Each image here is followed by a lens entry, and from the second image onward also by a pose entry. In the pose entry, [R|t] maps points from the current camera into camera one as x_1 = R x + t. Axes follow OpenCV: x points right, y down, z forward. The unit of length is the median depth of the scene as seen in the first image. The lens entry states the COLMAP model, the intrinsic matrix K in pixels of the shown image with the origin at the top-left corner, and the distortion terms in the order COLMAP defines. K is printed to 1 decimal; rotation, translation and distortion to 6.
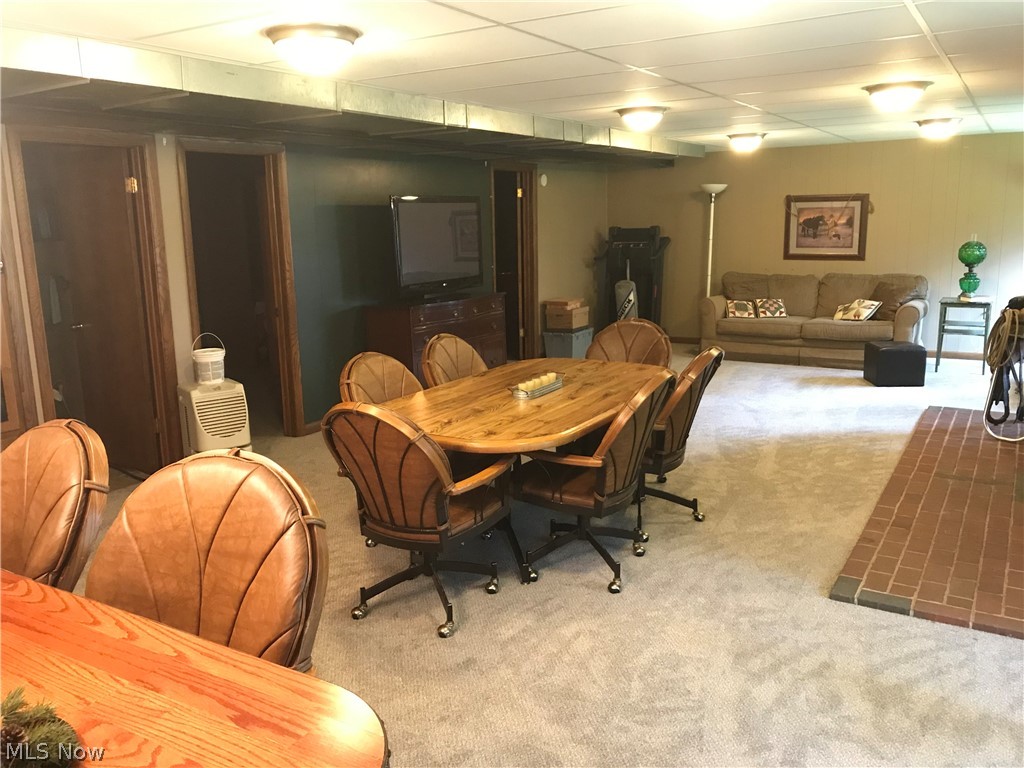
lens RADIAL K [[853.8, 0, 506.7], [0, 853.8, 387.5], [0, 0, 1]] dist [0.042422, -0.044970]
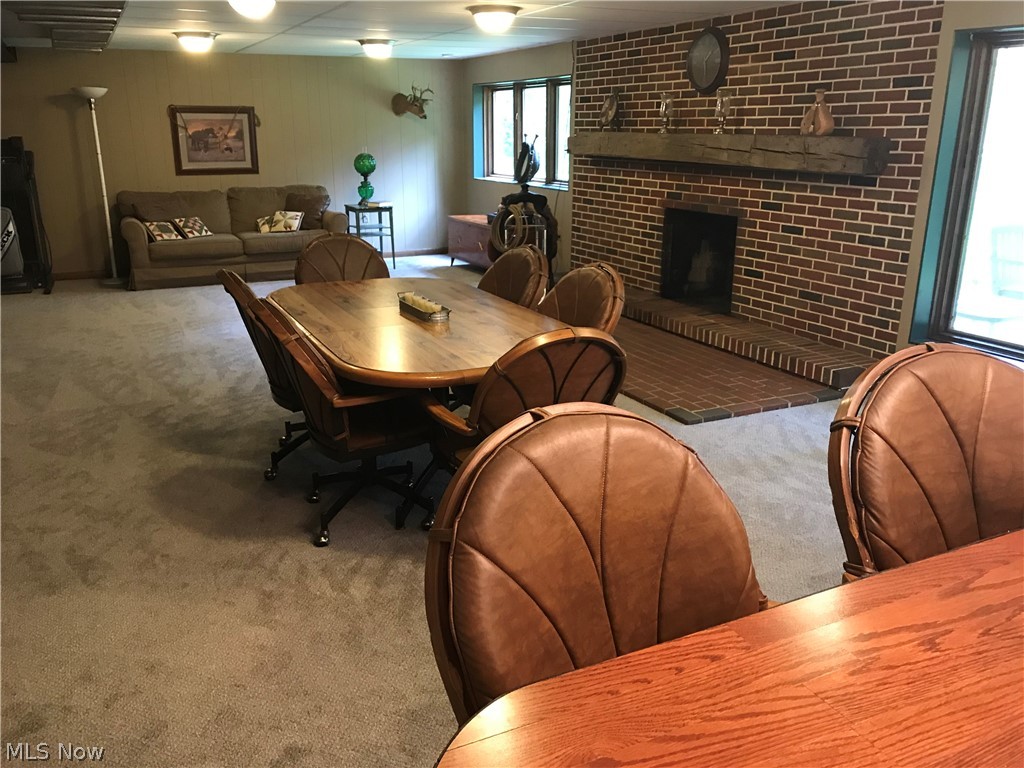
lens RADIAL K [[853.8, 0, 507.6], [0, 853.8, 379.2], [0, 0, 1]] dist [0.042422, -0.044970]
pose [[0.538711, -0.224440, 0.812045, -0.312065], [0.158692, 0.973641, 0.163827, -0.030049], [-0.827410, 0.040610, 0.560128, 0.193055]]
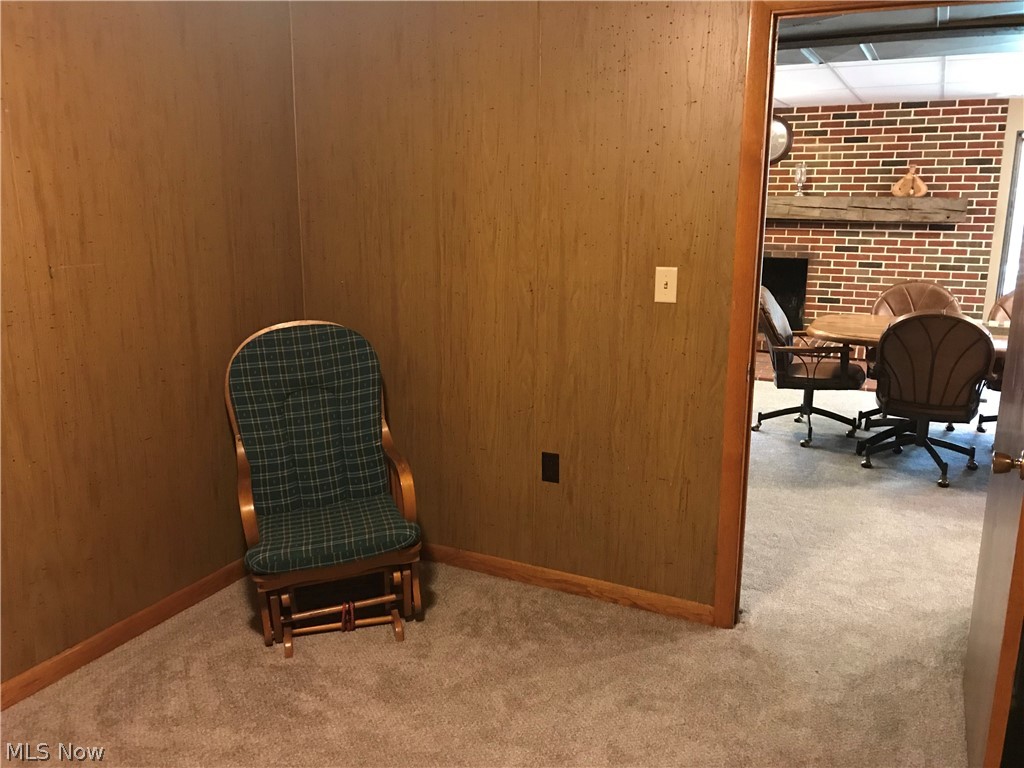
lens RADIAL K [[853.8, 0, 510.7], [0, 853.8, 389.6], [0, 0, 1]] dist [0.042422, -0.044970]
pose [[-0.092691, -0.214622, 0.972289, -0.432346], [0.197638, 0.953097, 0.229227, -0.108834], [-0.975883, 0.213408, -0.045926, 0.582614]]
